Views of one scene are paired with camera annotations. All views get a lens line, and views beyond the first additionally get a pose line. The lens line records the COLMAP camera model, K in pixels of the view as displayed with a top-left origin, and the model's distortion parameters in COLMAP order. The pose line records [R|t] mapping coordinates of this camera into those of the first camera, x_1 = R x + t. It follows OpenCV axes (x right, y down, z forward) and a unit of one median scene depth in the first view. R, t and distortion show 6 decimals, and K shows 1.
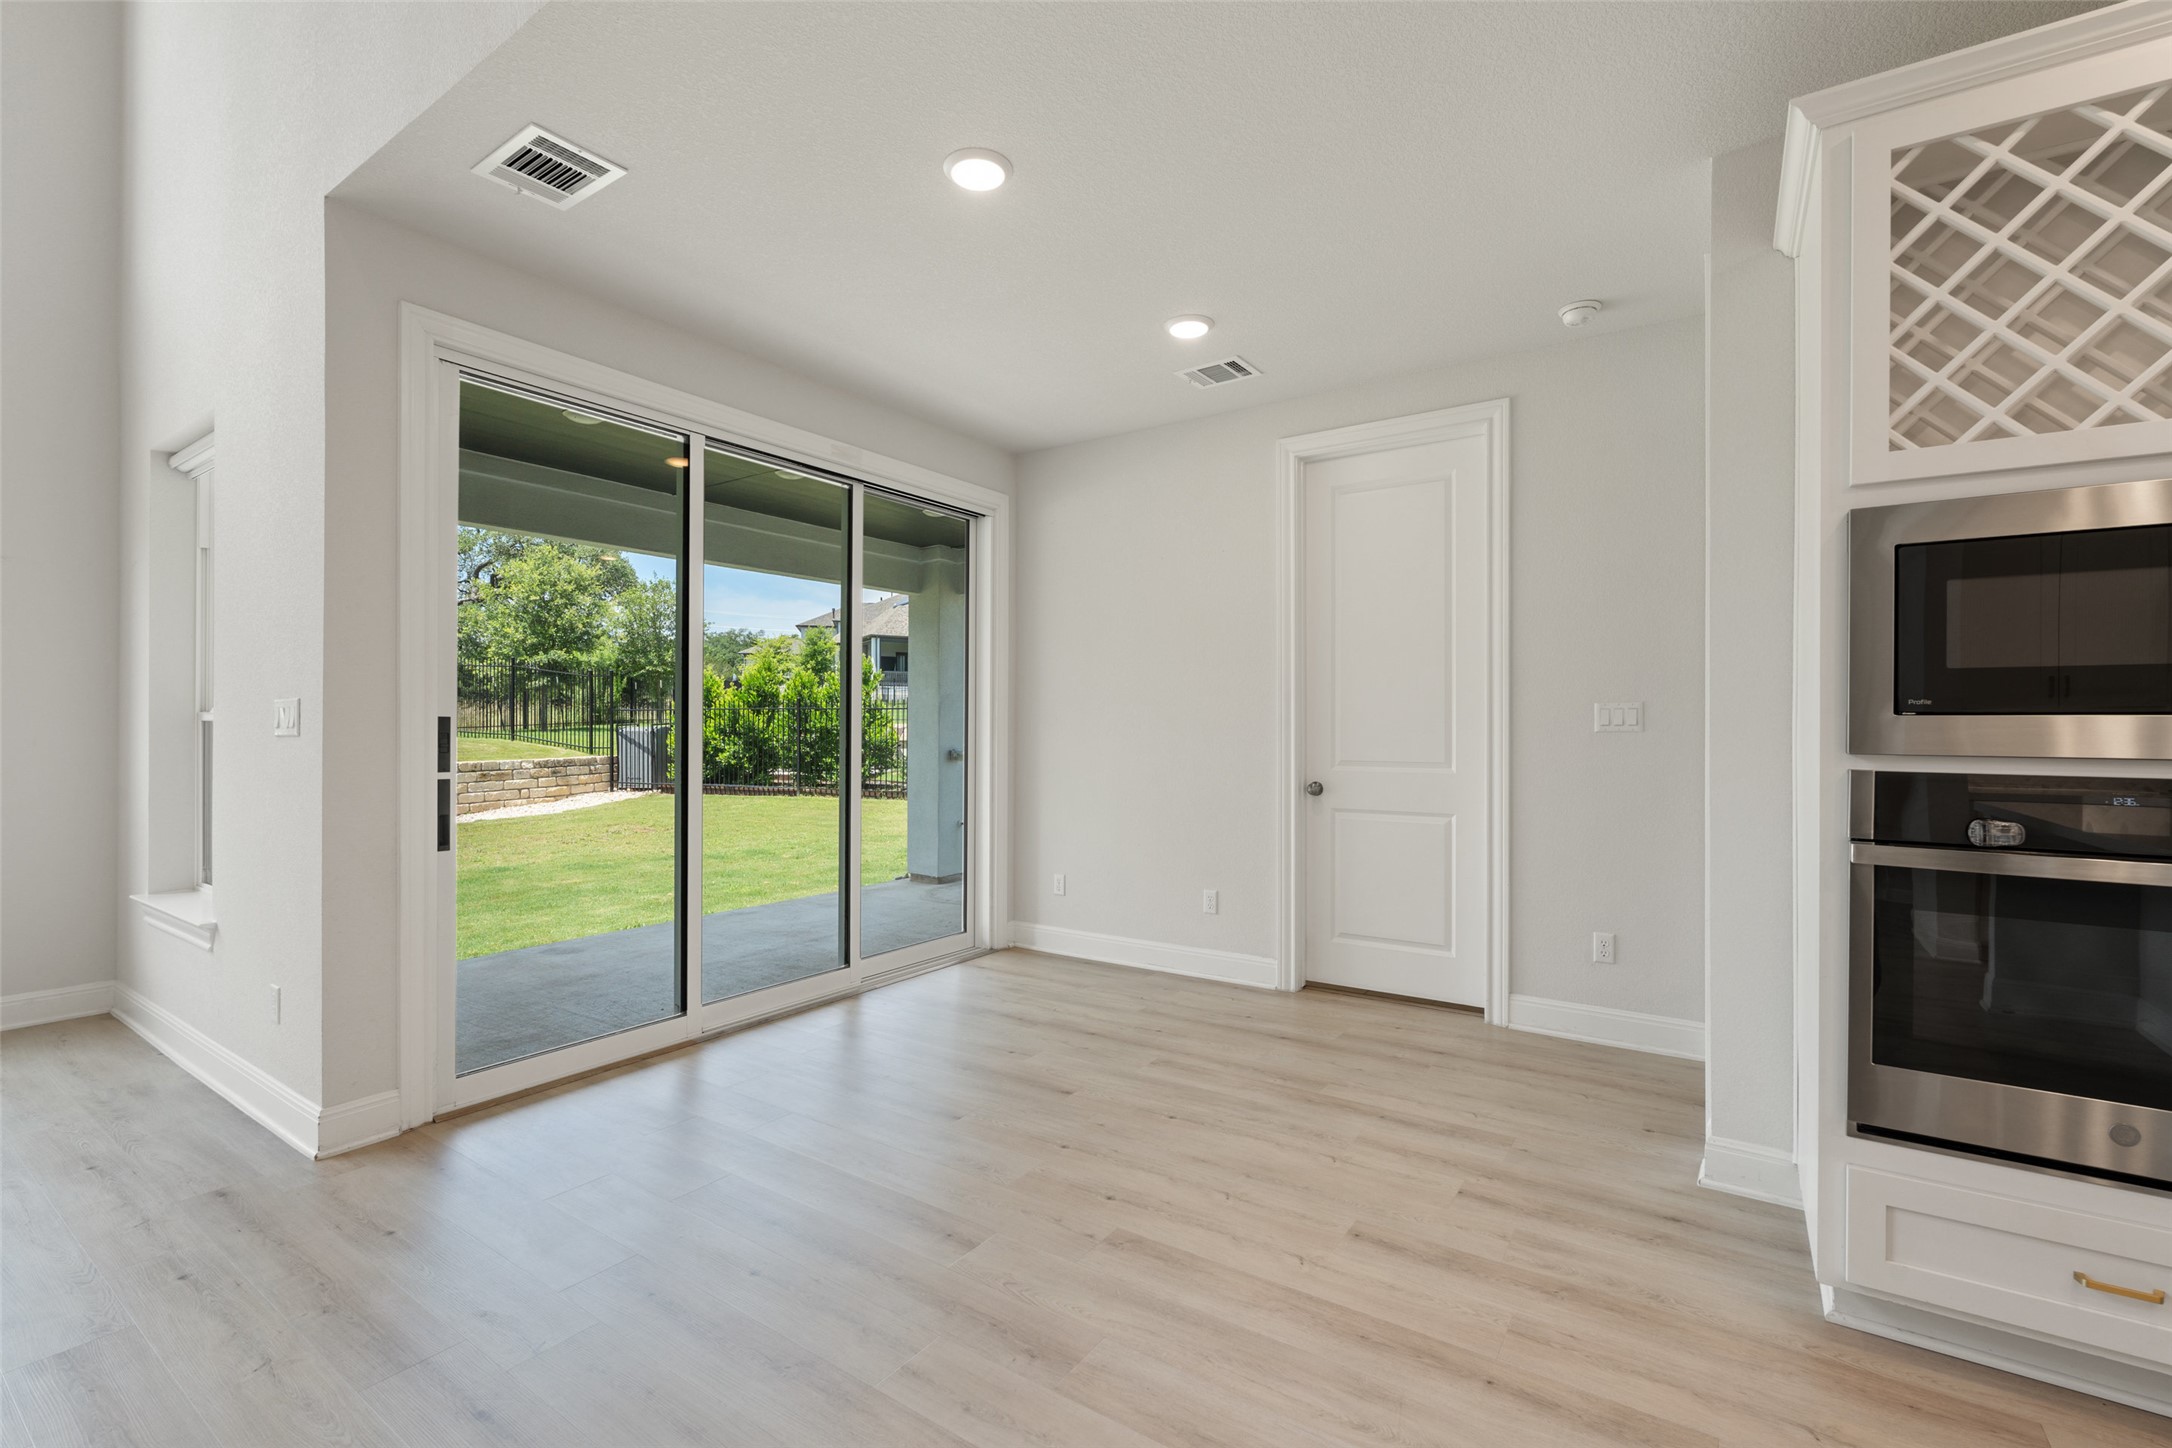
lens RADIAL K [[946.1, 0, 1080.5], [0, 946.1, 724.2], [0, 0, 1]] dist [-0.007596, 0.001199]
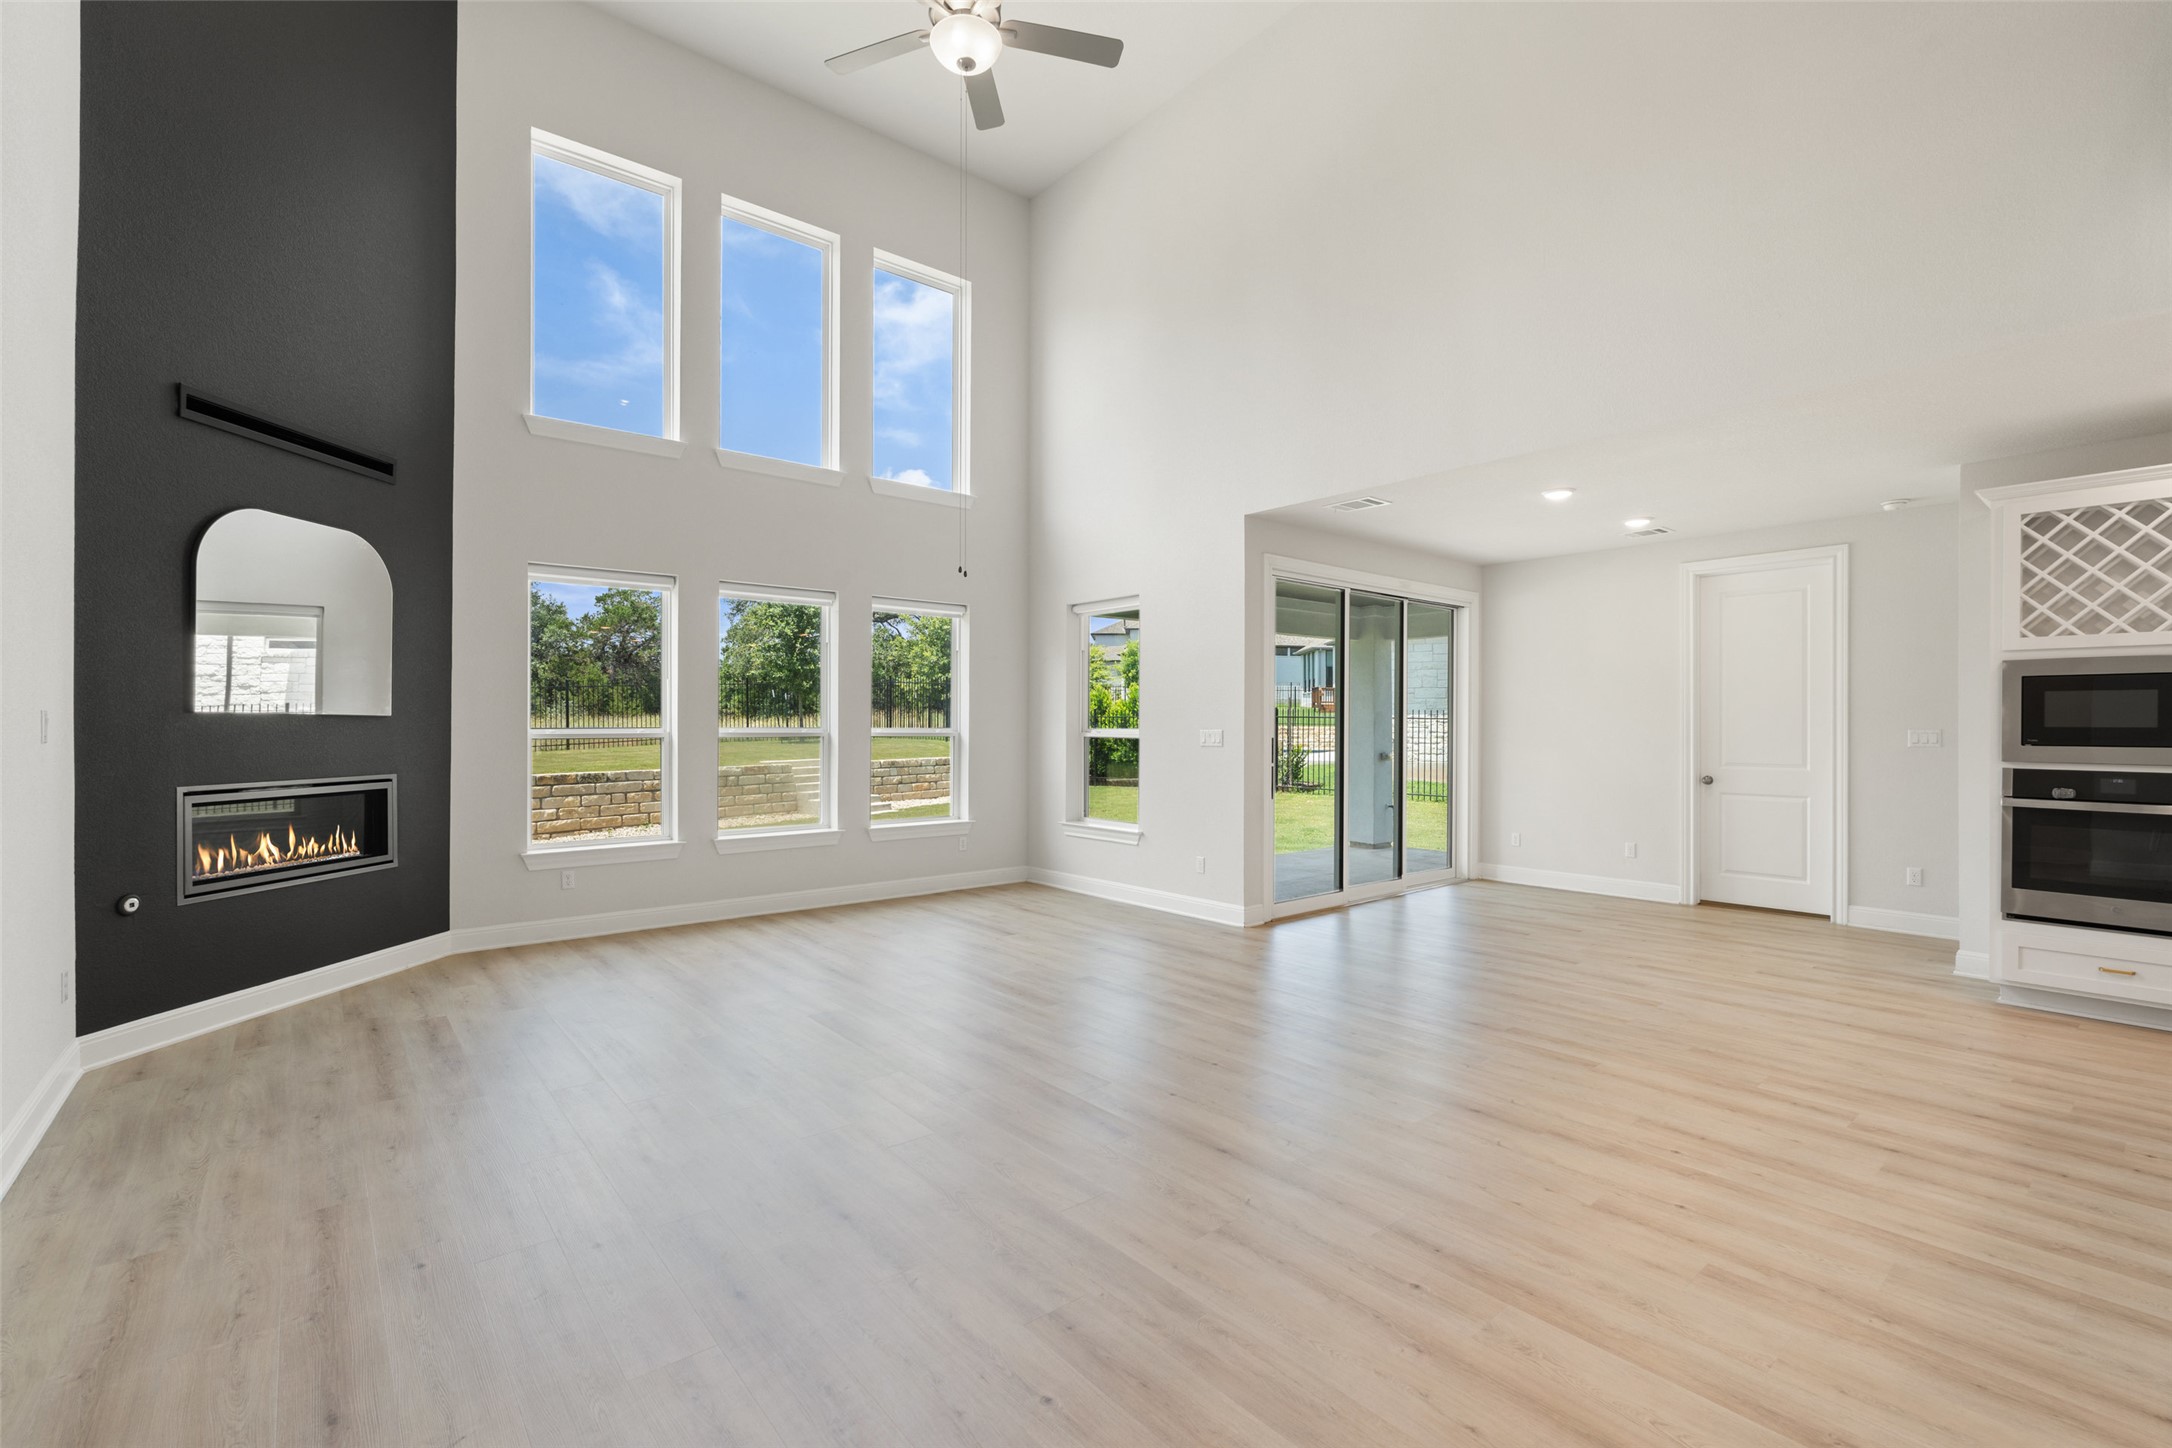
lens RADIAL K [[946.1, 0, 1075.7], [0, 946.1, 723.3], [0, 0, 1]] dist [-0.007596, 0.001199]
pose [[0.961166, 0.000289, -0.275972, -0.341408], [-0.000659, 0.999999, -0.001249, -0.025800], [0.275971, 0.001383, 0.961165, -0.837211]]
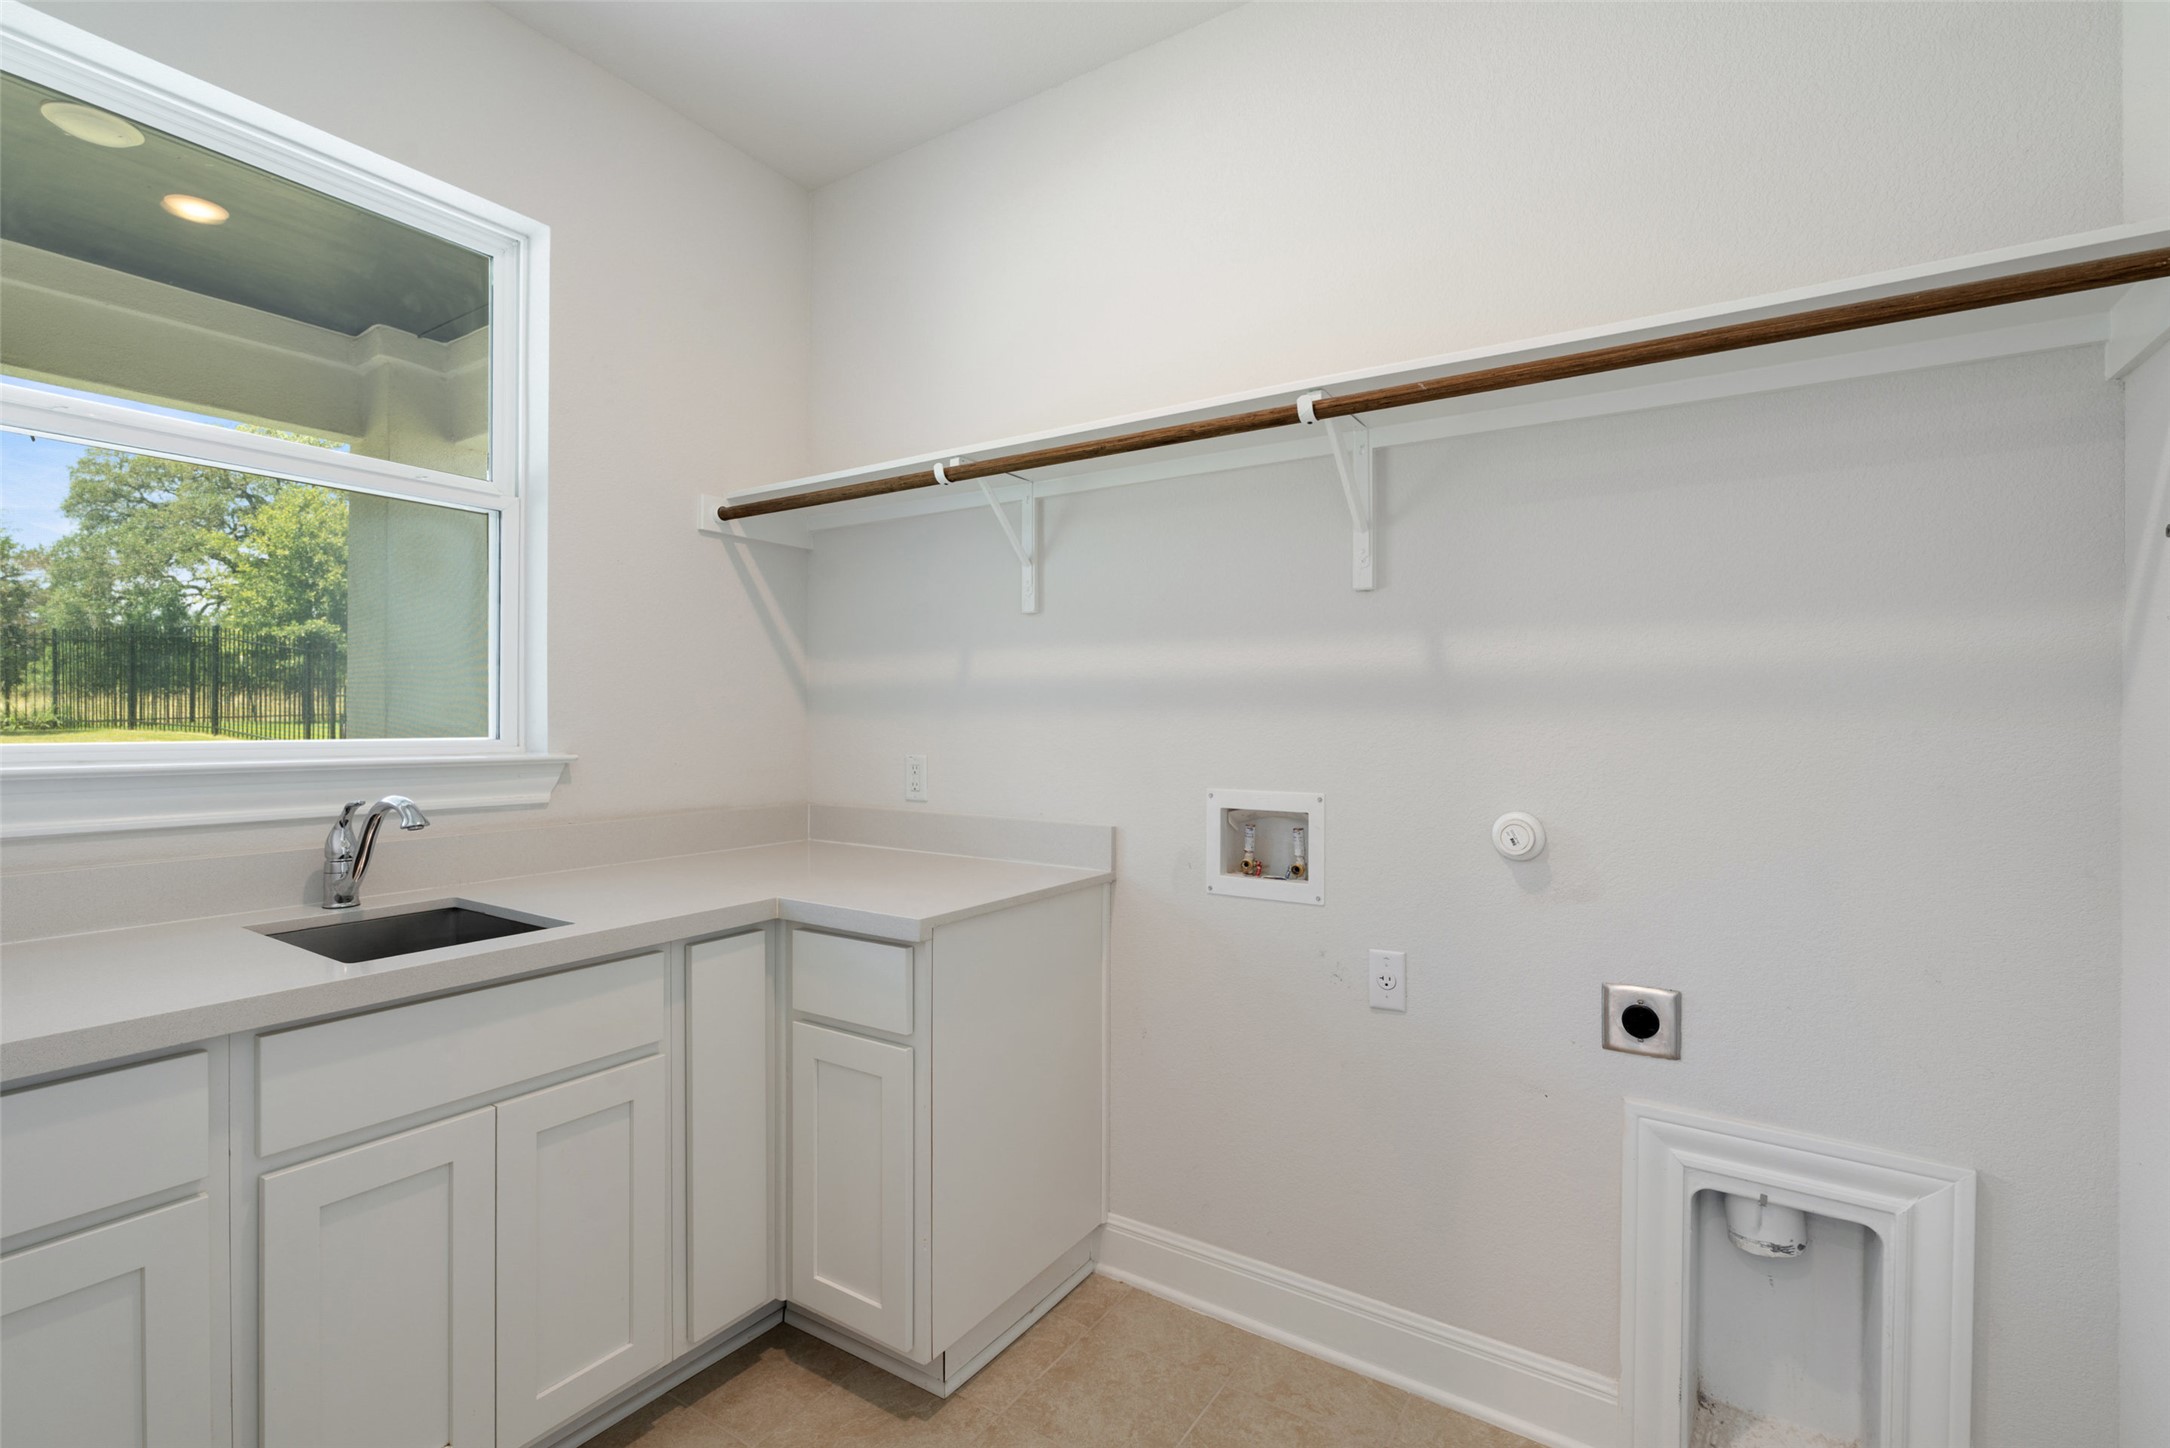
lens RADIAL K [[945.2, 0, 1103.9], [0, 945.2, 726.2], [0, 0, 1]] dist [-0.007596, 0.001199]
pose [[0.999097, 0.009026, 0.041520, 0.325980], [-0.009301, 0.999936, 0.006457, -0.009378], [-0.041459, -0.006837, 0.999117, 0.994114]]
